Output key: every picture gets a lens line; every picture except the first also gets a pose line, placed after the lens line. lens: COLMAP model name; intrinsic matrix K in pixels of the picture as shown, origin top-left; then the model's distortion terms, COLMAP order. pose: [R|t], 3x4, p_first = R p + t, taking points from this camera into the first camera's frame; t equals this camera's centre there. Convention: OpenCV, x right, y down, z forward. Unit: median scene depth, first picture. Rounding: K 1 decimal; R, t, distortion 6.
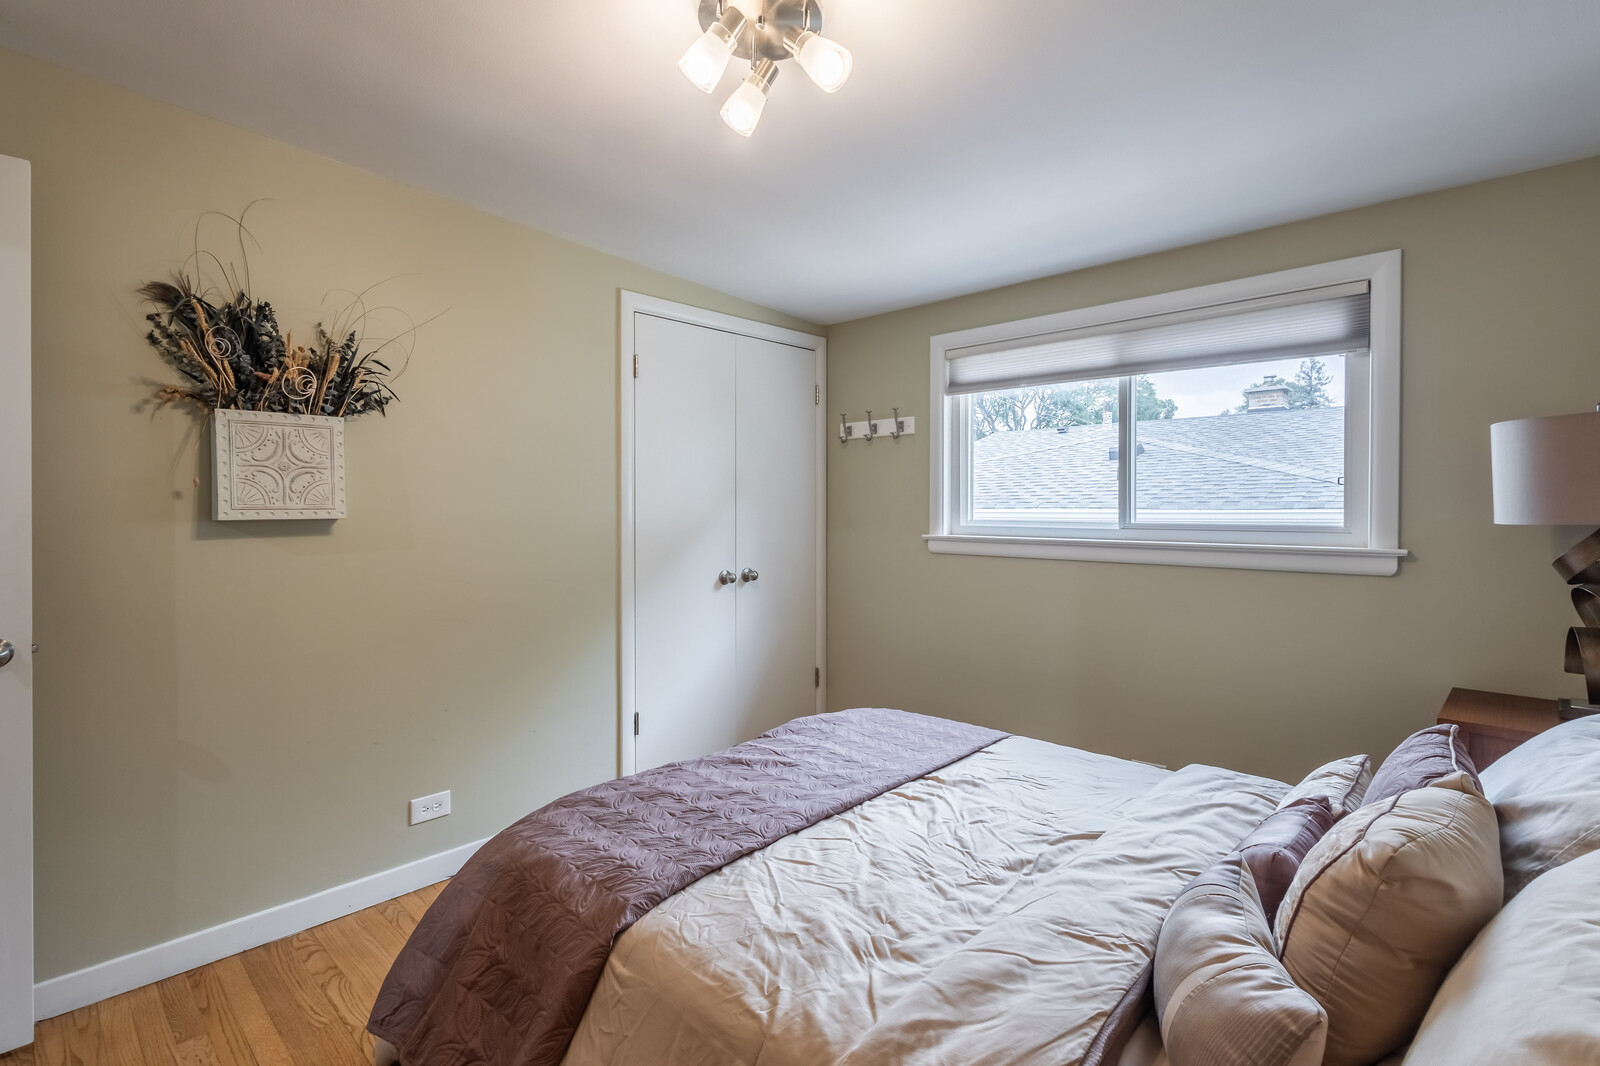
lens RADIAL K [[762.2, 0, 800.3], [0, 762.2, 518.7], [0, 0, 1]] dist [0.005530, -0.000472]
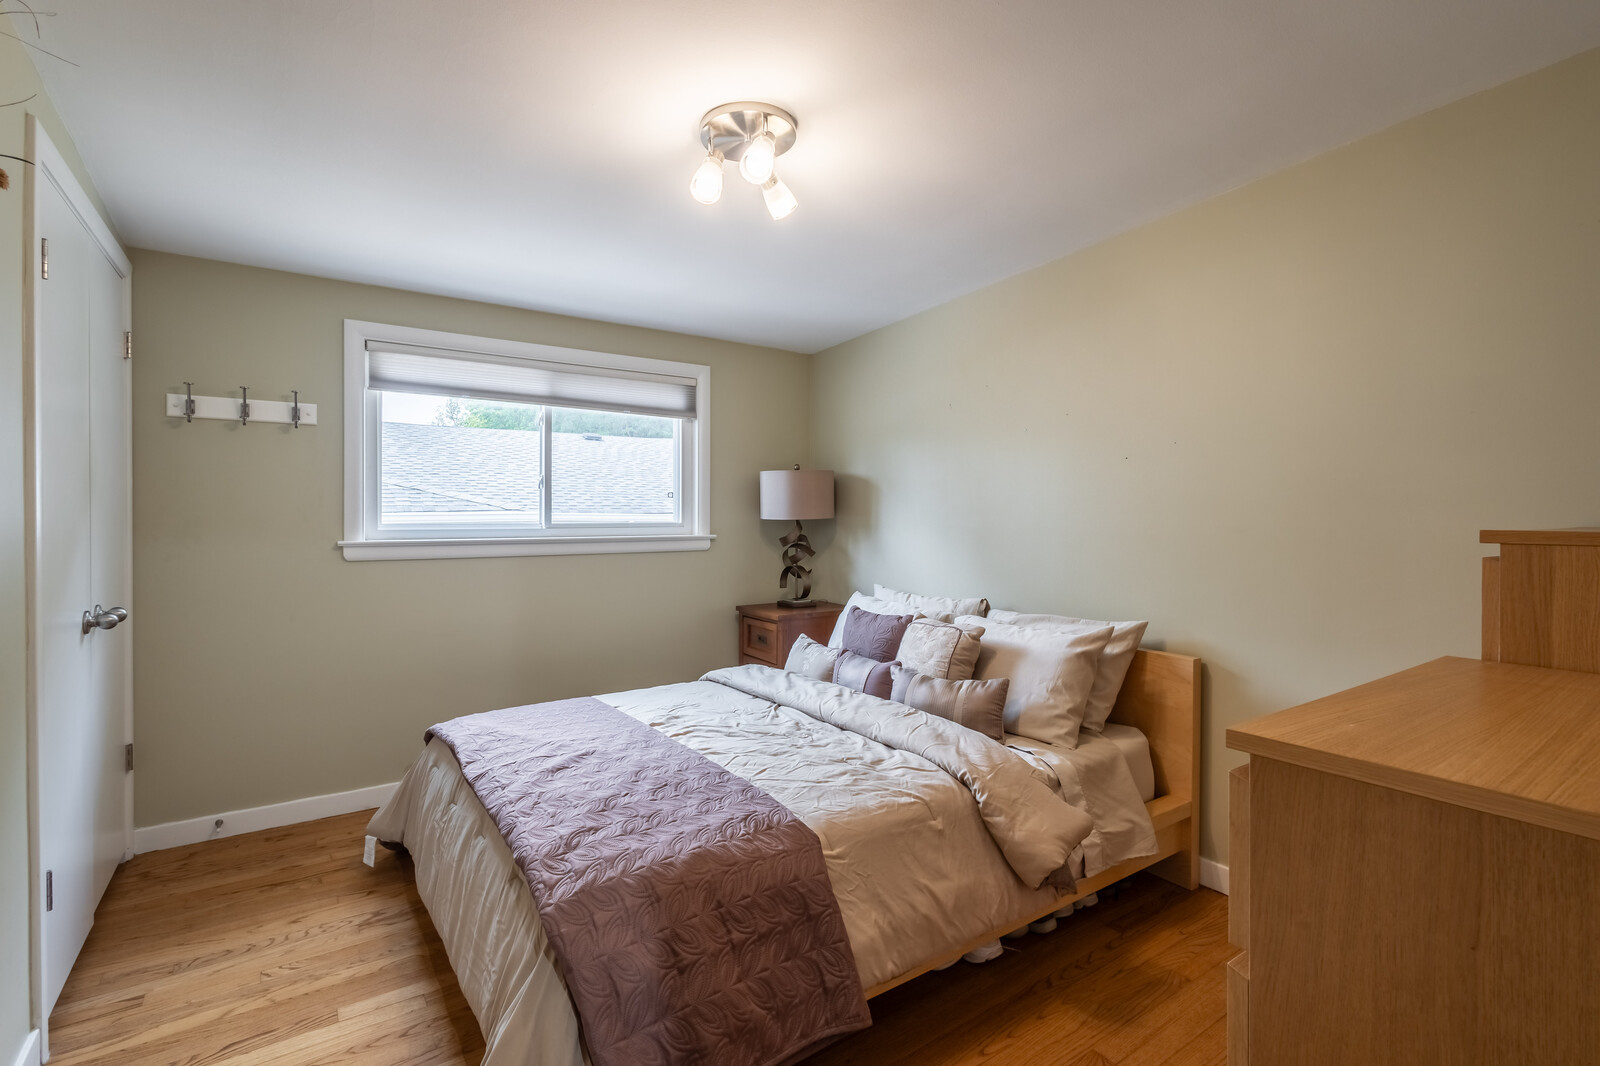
lens RADIAL K [[762.2, 0, 800.3], [0, 762.2, 518.7], [0, 0, 1]] dist [0.005530, -0.000472]
pose [[0.180293, -0.009483, 0.983567, -0.924063], [0.012757, 0.999892, 0.007302, -0.007401], [-0.983530, 0.011231, 0.180394, 0.475234]]
